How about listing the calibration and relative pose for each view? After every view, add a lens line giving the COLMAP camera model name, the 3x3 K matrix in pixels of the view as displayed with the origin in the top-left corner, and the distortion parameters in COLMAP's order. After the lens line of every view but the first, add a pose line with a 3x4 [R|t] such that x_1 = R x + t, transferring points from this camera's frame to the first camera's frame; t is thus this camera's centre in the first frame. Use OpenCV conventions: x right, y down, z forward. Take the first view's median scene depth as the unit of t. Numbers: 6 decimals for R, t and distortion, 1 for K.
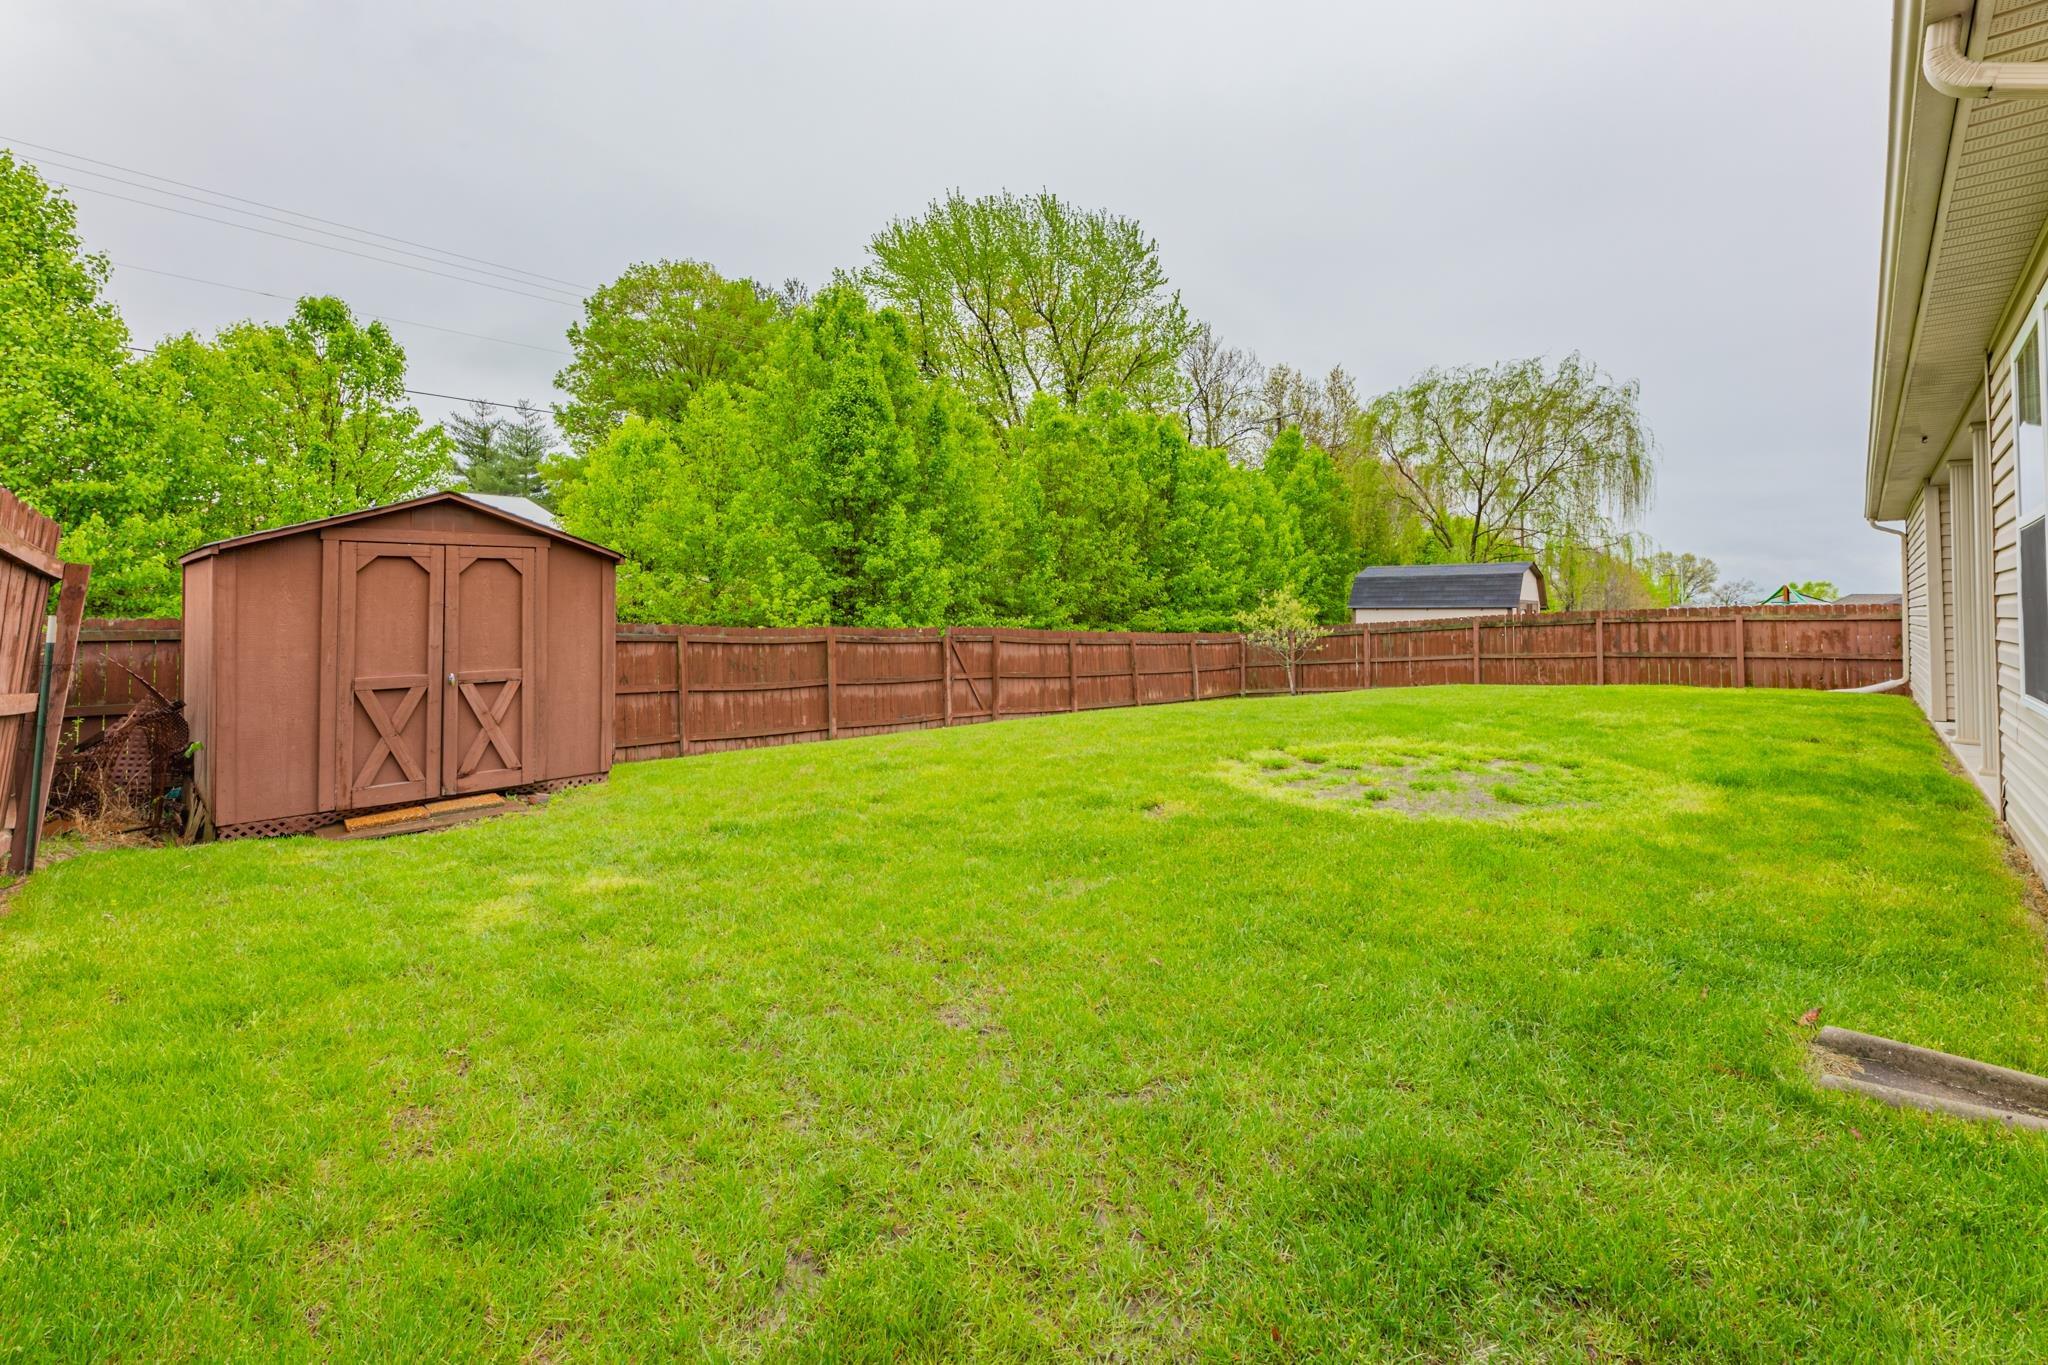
lens RADIAL K [[840.3, 0, 1083.7], [0, 840.3, 609.9], [0, 0, 1]] dist [0.004144, -0.000449]
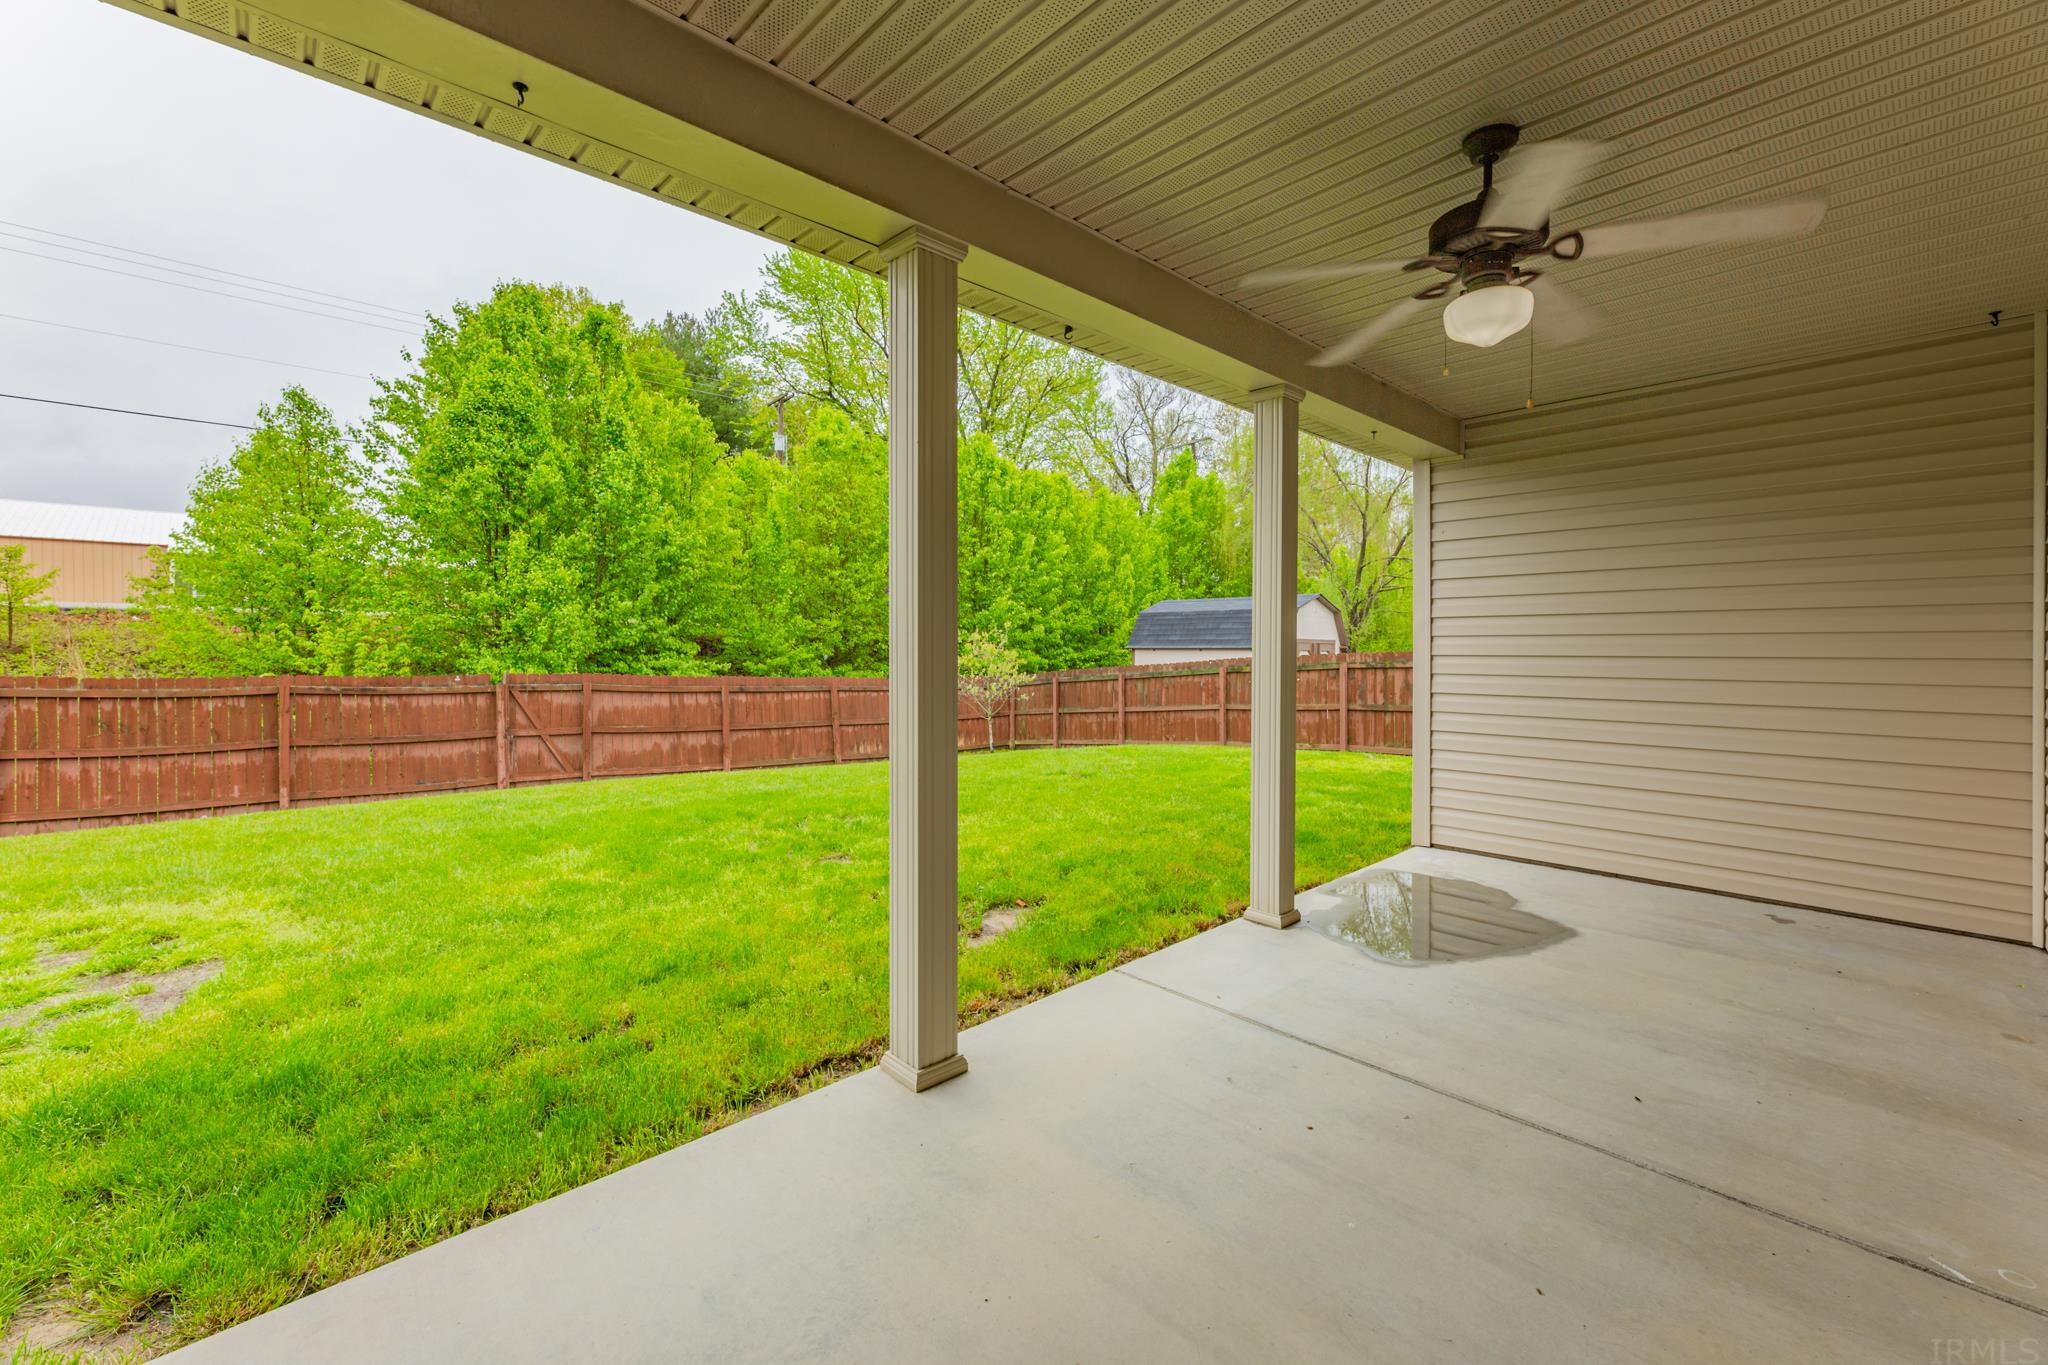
lens RADIAL K [[840.3, 0, 1020.0], [0, 840.3, 676.0], [0, 0, 1]] dist [0.004144, -0.000449]
pose [[0.998712, 0.001239, -0.050732, 0.346020], [0.000571, 0.999365, 0.035640, -0.006373], [0.050744, -0.035623, 0.998076, 0.169912]]
